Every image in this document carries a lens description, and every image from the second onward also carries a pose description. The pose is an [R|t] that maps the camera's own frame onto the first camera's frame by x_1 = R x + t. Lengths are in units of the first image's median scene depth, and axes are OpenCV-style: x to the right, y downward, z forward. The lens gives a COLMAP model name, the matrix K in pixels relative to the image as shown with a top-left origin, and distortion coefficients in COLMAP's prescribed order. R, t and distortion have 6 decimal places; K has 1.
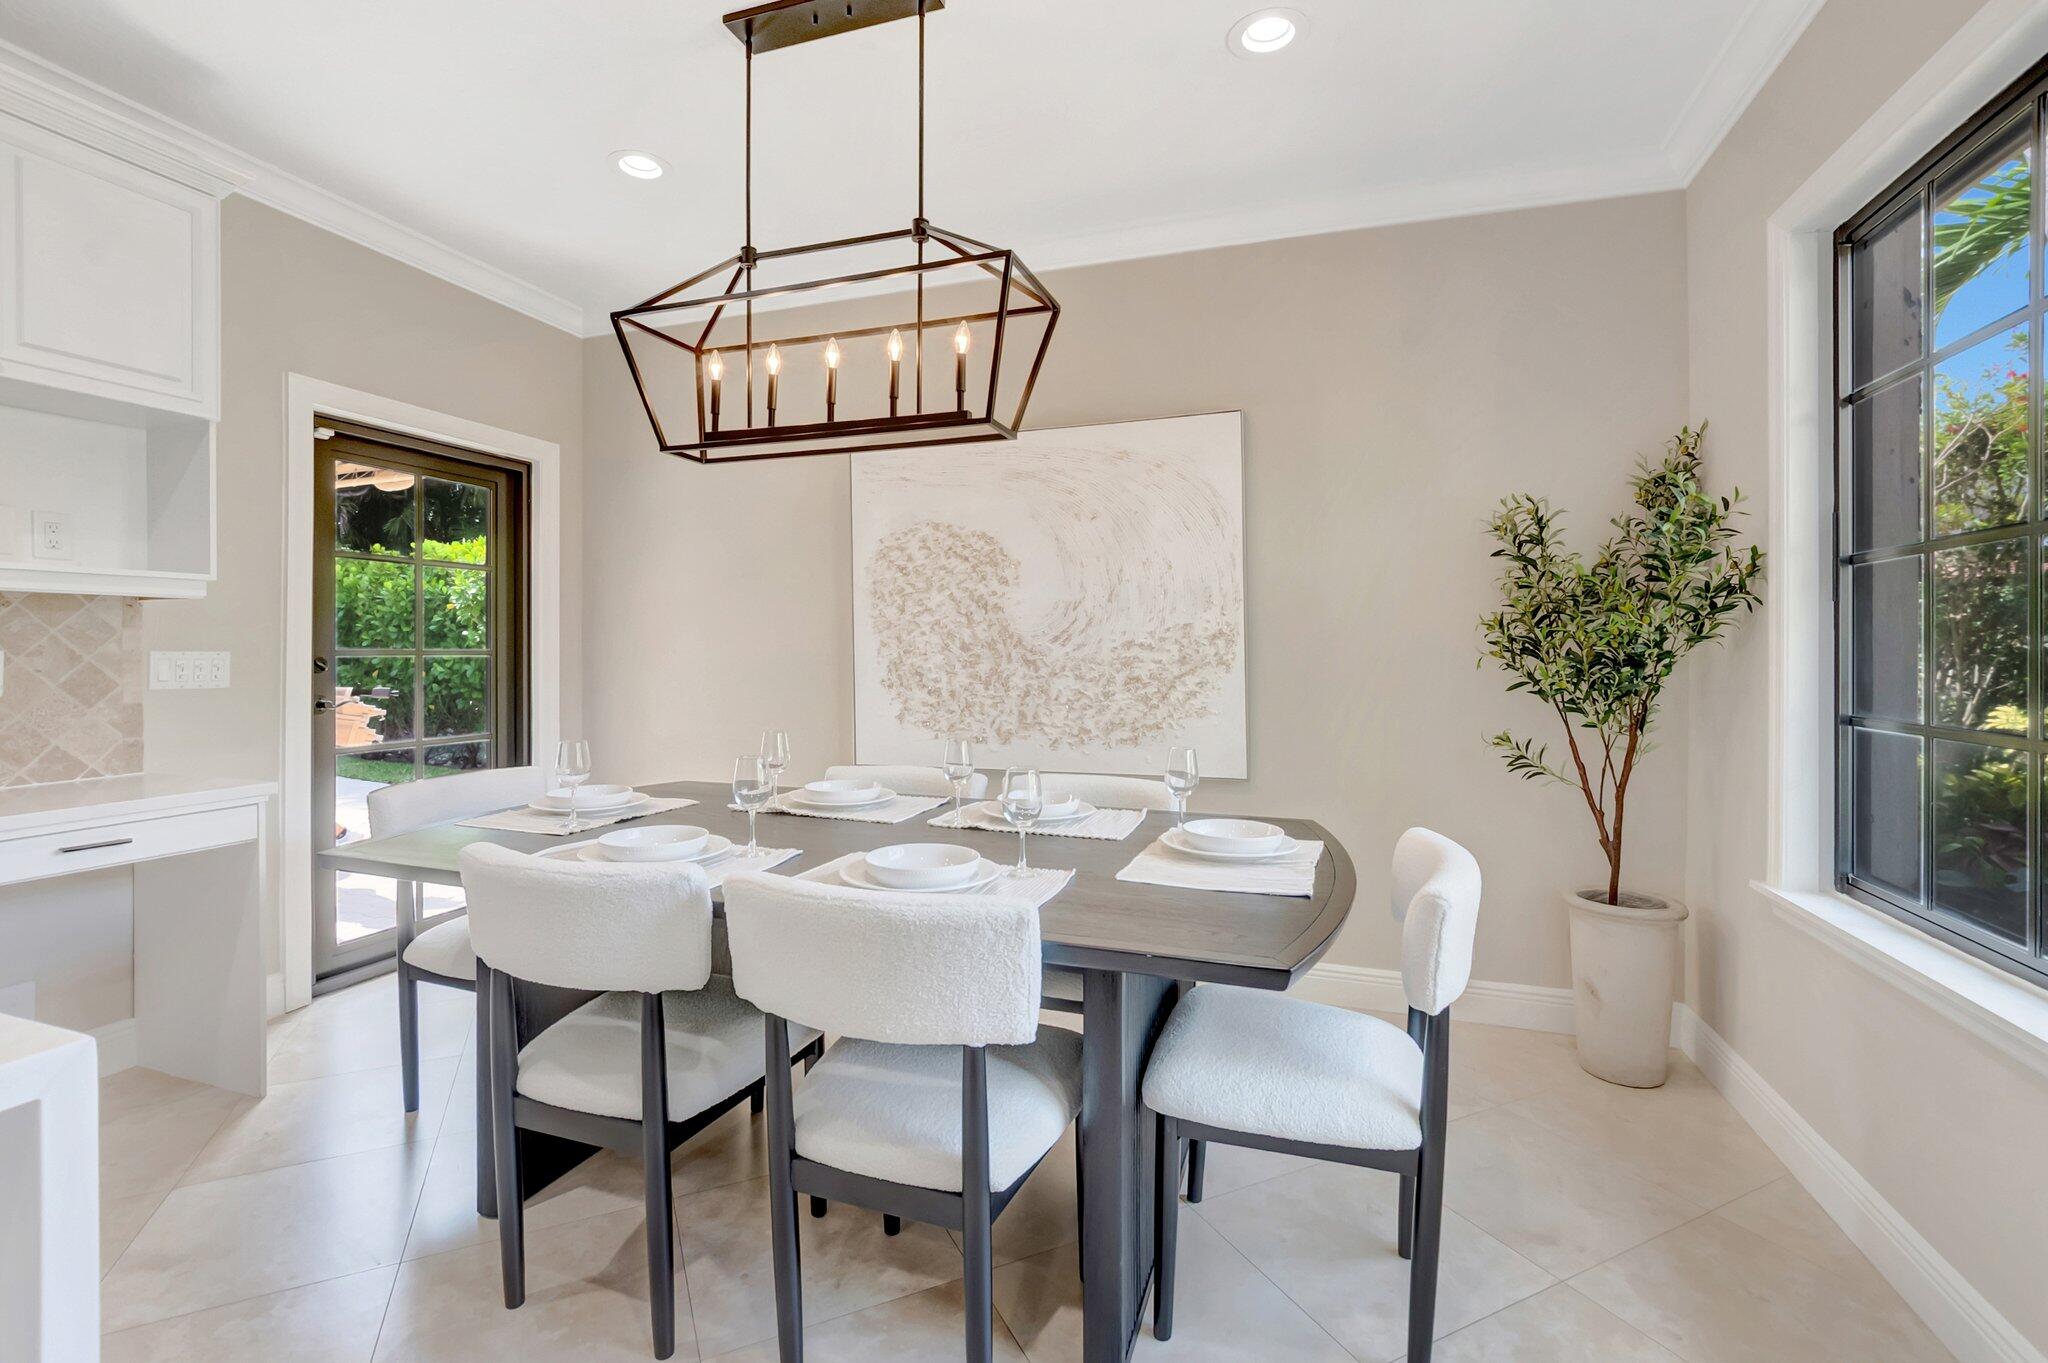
lens RADIAL K [[904.9, 0, 1018.9], [0, 904.9, 655.8], [0, 0, 1]] dist [-0.002459, -0.000305]
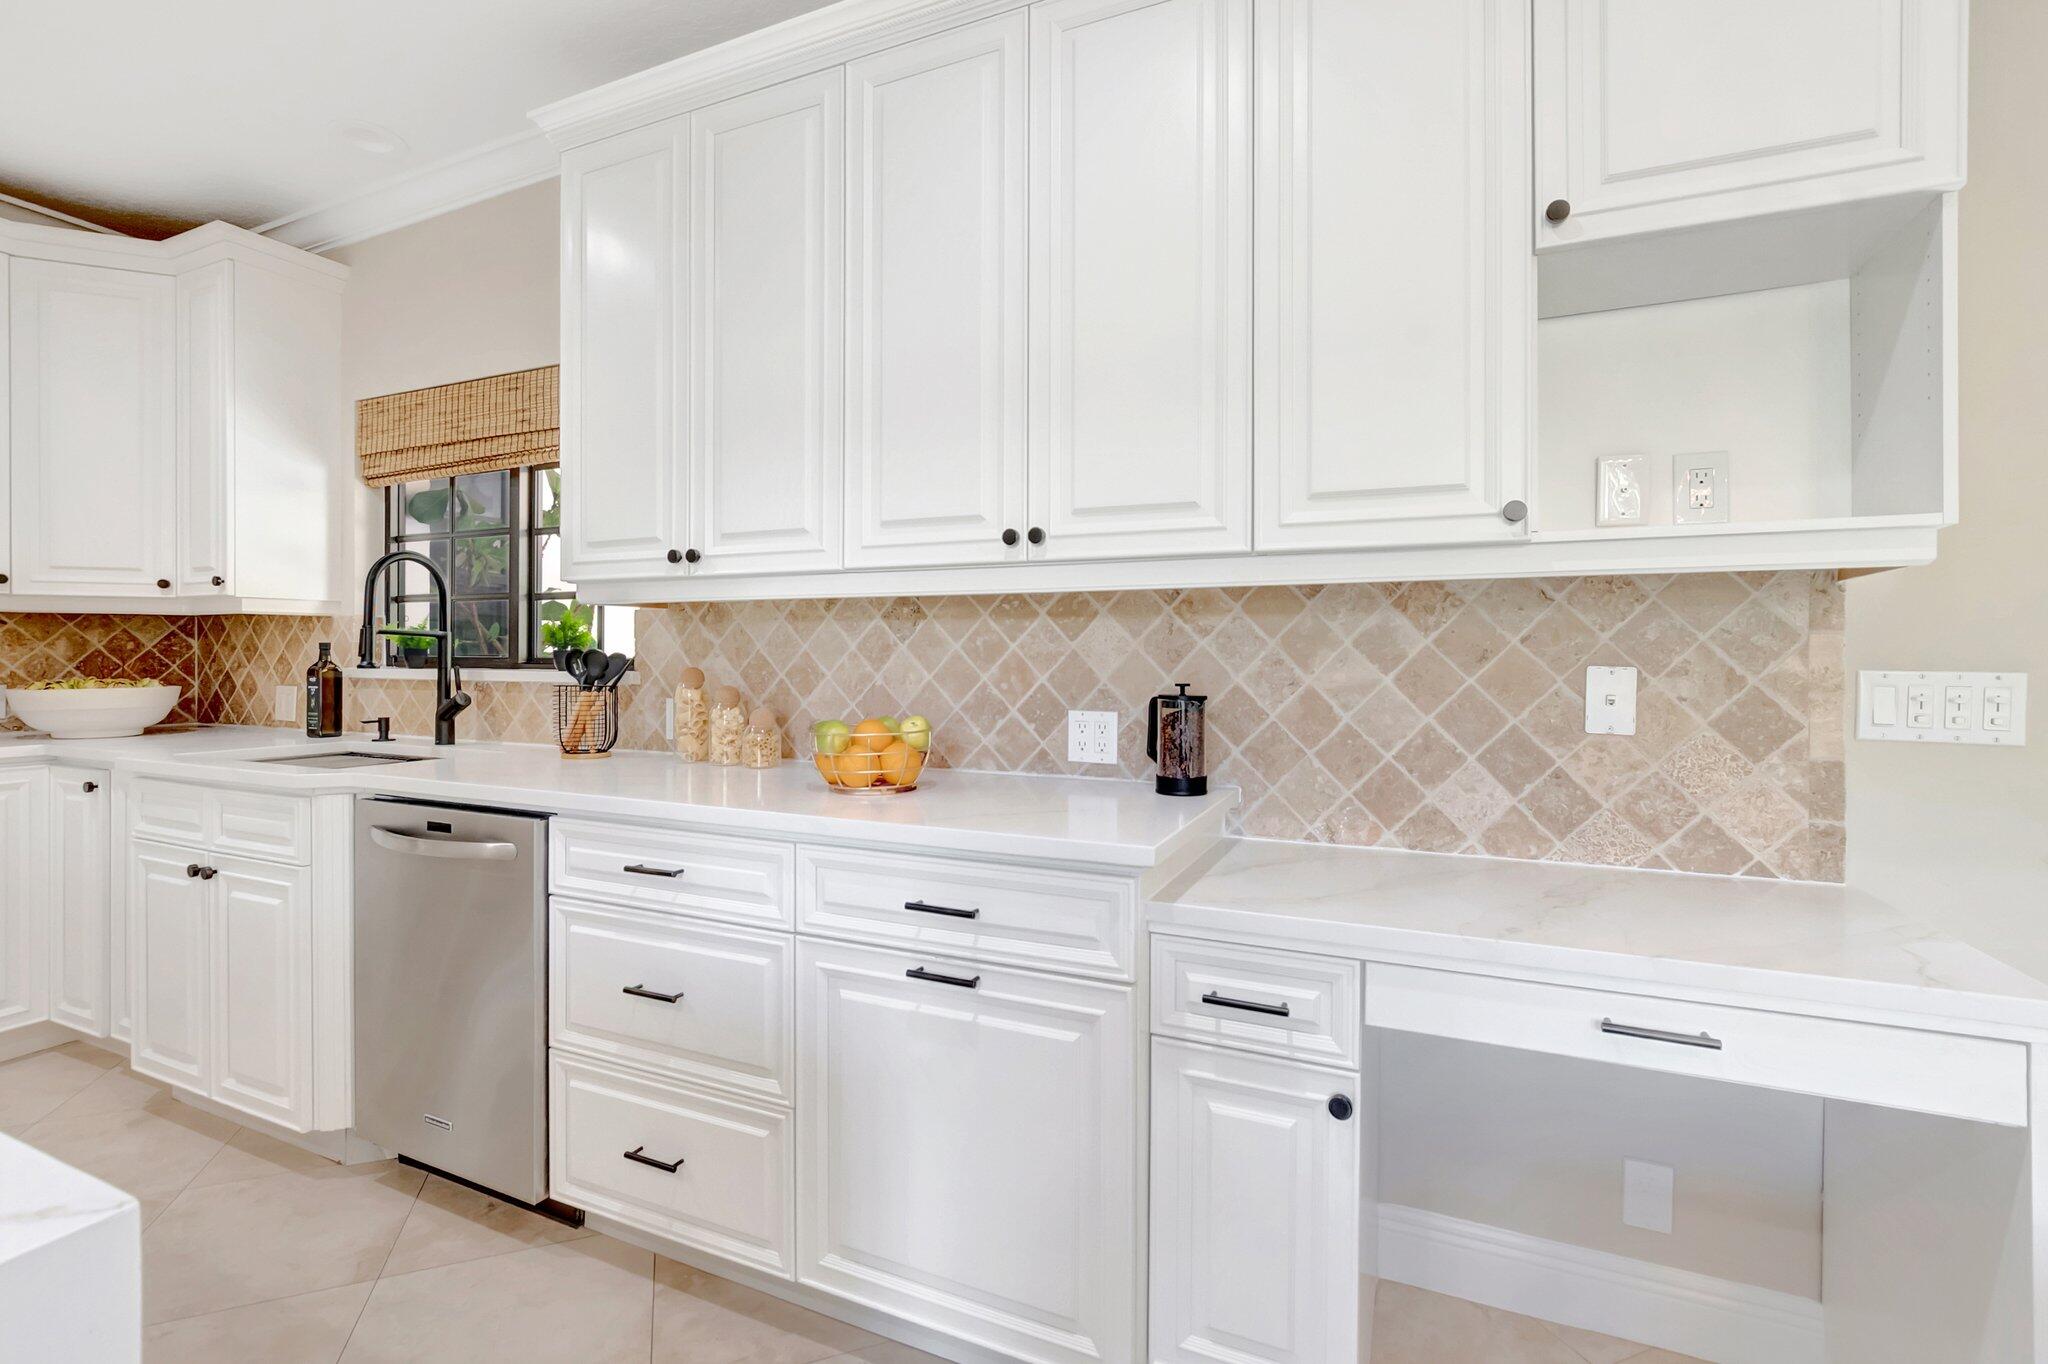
lens RADIAL K [[914.8, 0, 1023.2], [0, 914.8, 659.1], [0, 0, 1]] dist [-0.006076, -0.000445]
pose [[-0.076421, -0.000434, -0.997076, -0.368212], [-0.012569, 0.999921, 0.000528, -0.006075], [0.996996, 0.012572, -0.076420, 0.538229]]
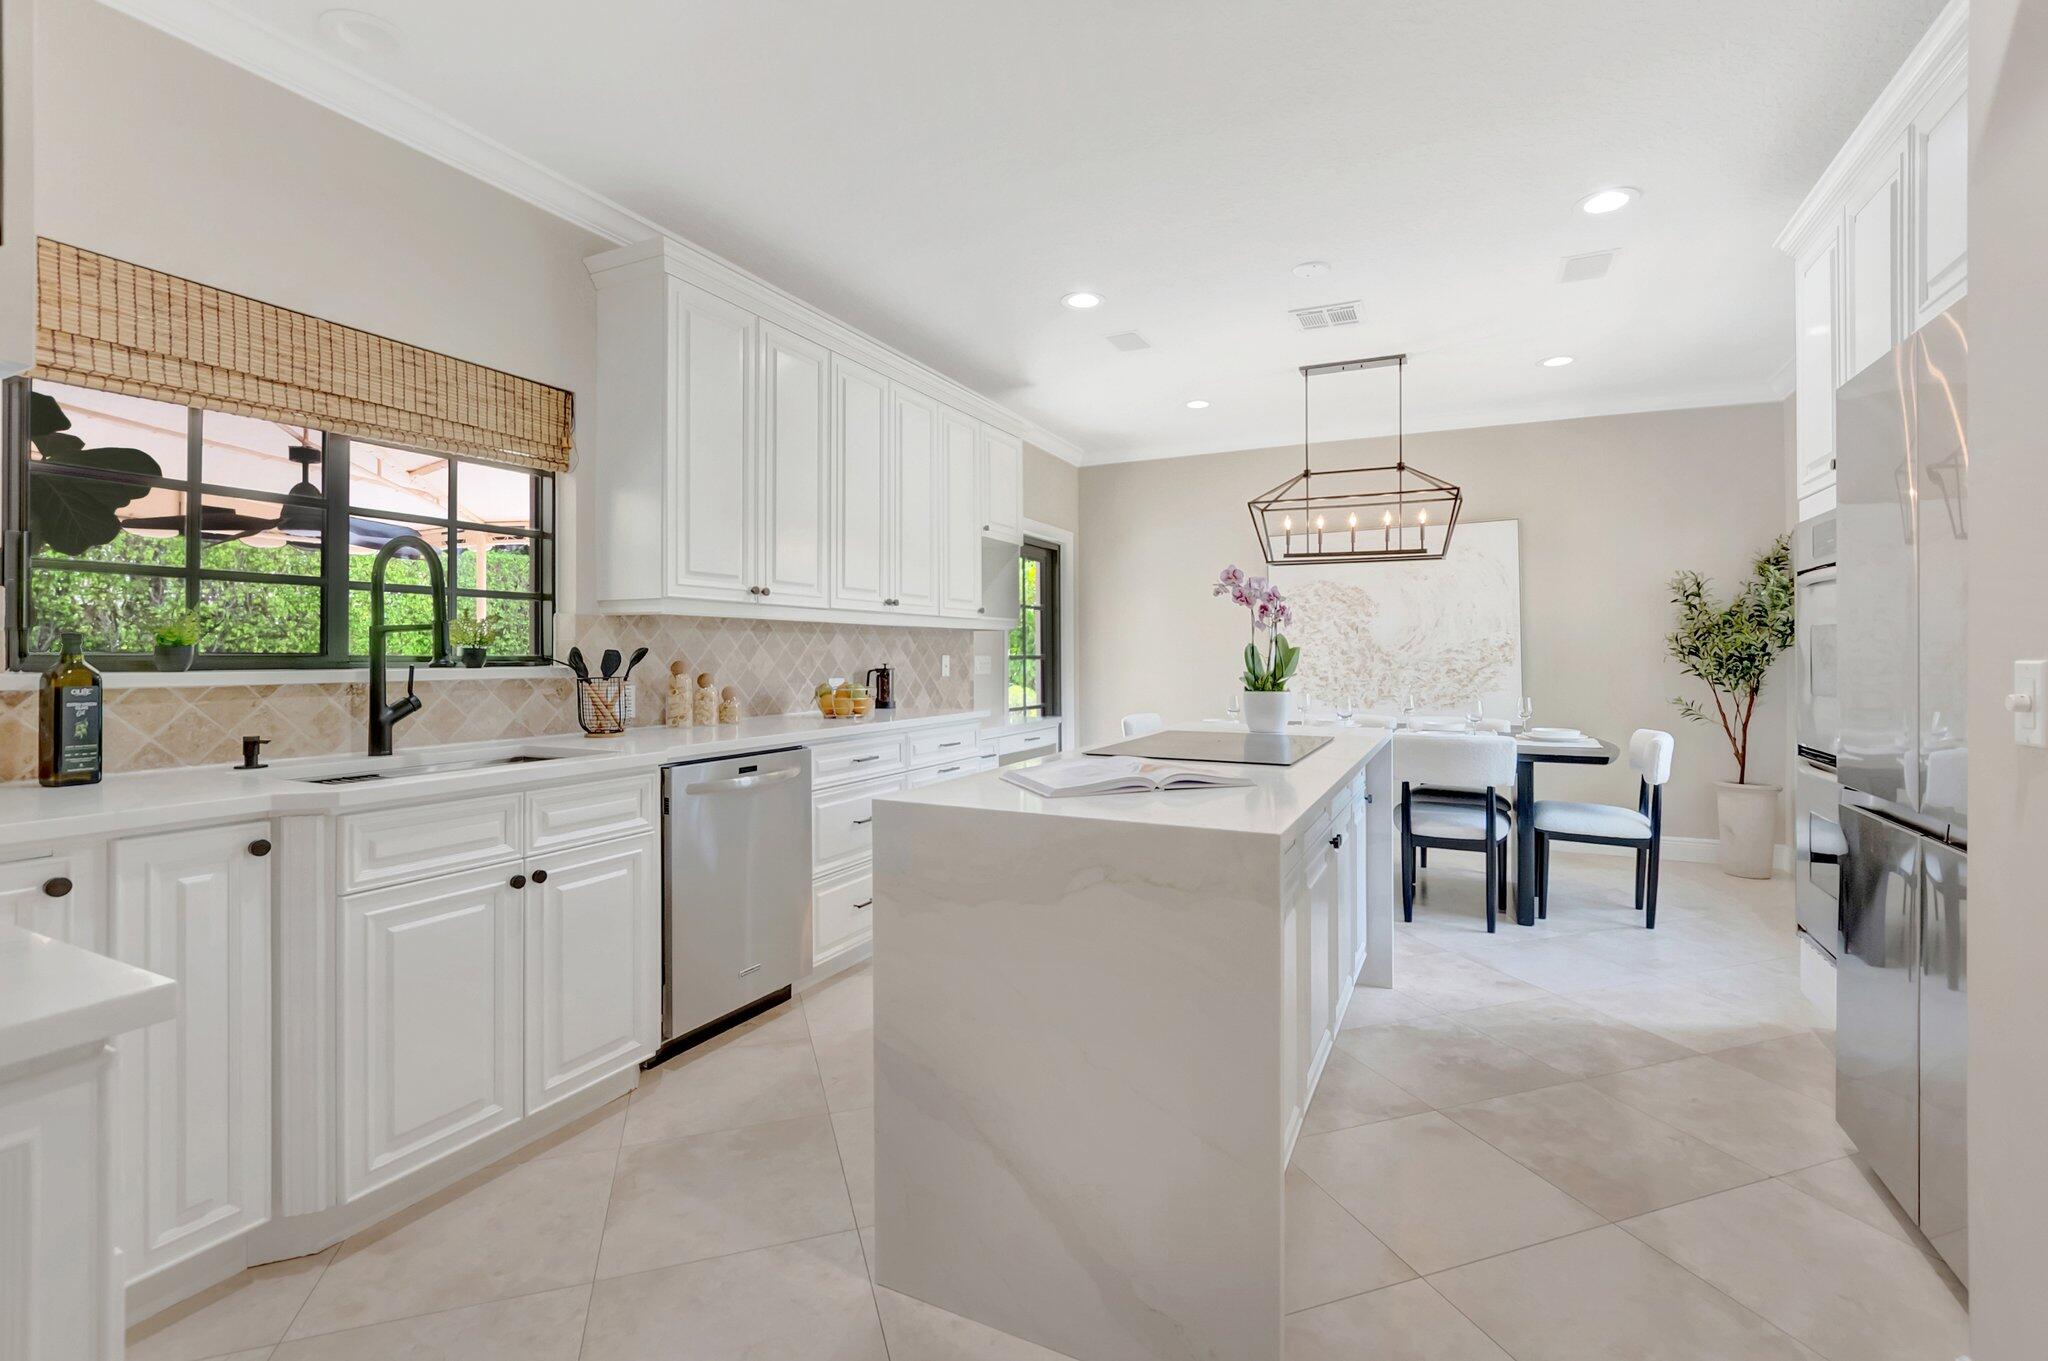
lens RADIAL K [[914.8, 0, 1023.2], [0, 914.8, 657.6], [0, 0, 1]] dist [-0.006076, -0.000445]
pose [[0.993411, -0.003462, -0.114551, -0.629502], [0.002883, 0.999982, -0.005217, 0.010270], [0.114567, 0.004852, 0.993404, -1.090470]]
